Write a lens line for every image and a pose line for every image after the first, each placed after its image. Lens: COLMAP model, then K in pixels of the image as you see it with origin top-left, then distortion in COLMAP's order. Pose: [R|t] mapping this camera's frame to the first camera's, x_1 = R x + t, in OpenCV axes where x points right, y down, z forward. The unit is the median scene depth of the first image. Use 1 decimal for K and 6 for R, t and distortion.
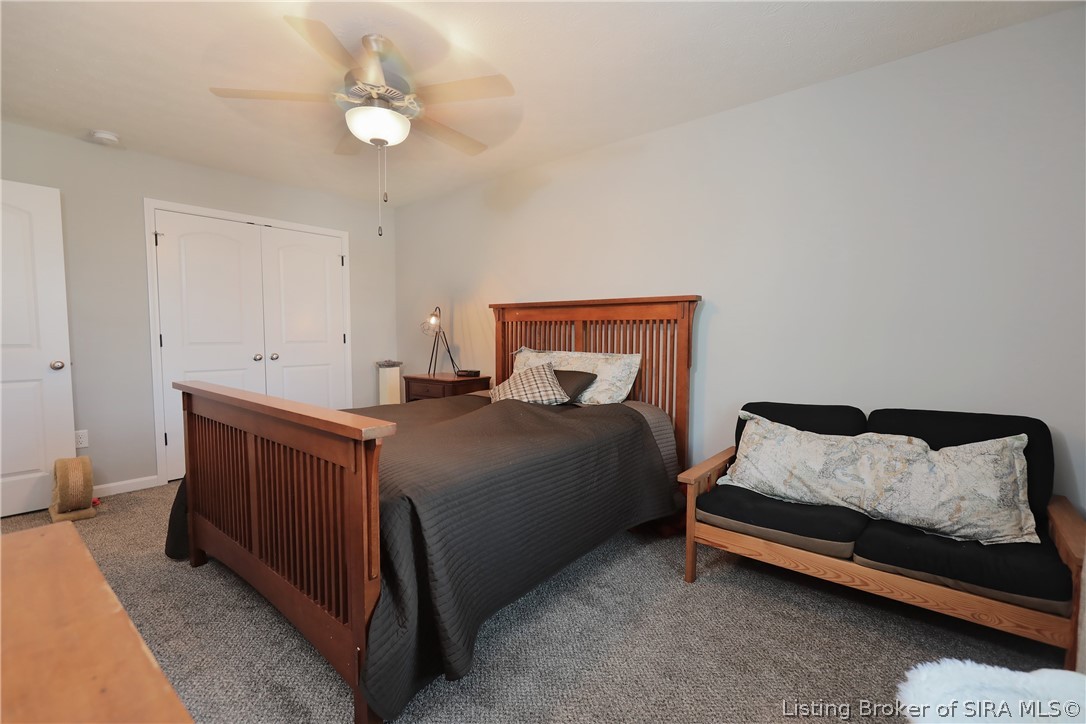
lens RADIAL K [[480.1, 0, 541.4], [0, 480.1, 363.0], [0, 0, 1]] dist [-0.011749, 0.005437]
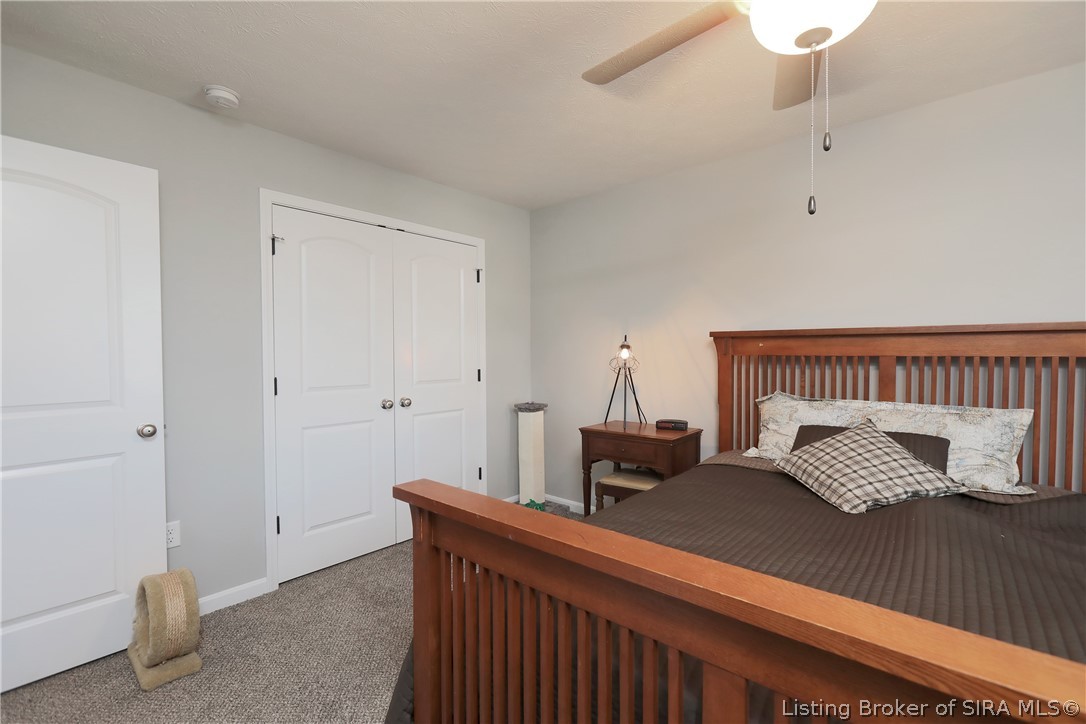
lens RADIAL K [[480.1, 0, 541.4], [0, 480.1, 363.0], [0, 0, 1]] dist [-0.011749, 0.005437]
pose [[0.999768, -0.005640, -0.020775, -0.392244], [0.004795, 0.999168, -0.040501, -0.051612], [0.020986, 0.040392, 0.998963, 0.298873]]
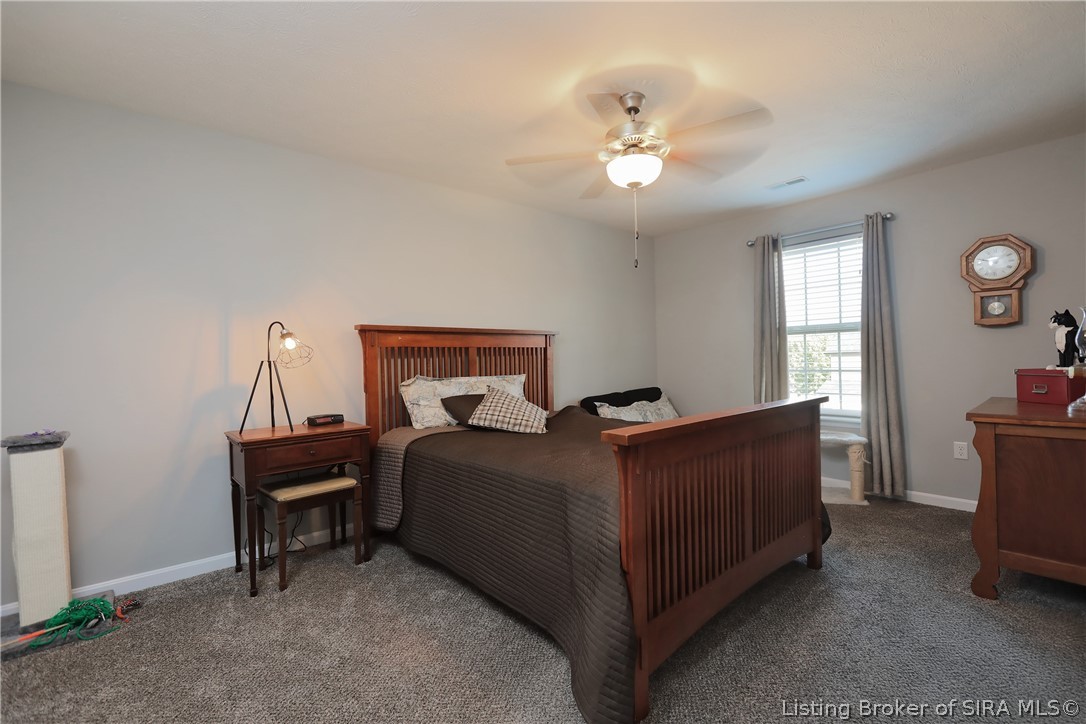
lens RADIAL K [[480.1, 0, 541.4], [0, 480.1, 363.0], [0, 0, 1]] dist [-0.011749, 0.005437]
pose [[0.205149, -0.019376, 0.978539, -0.908498], [0.082496, 0.996588, 0.002438, -0.042476], [-0.975248, 0.080225, 0.206048, 0.621389]]
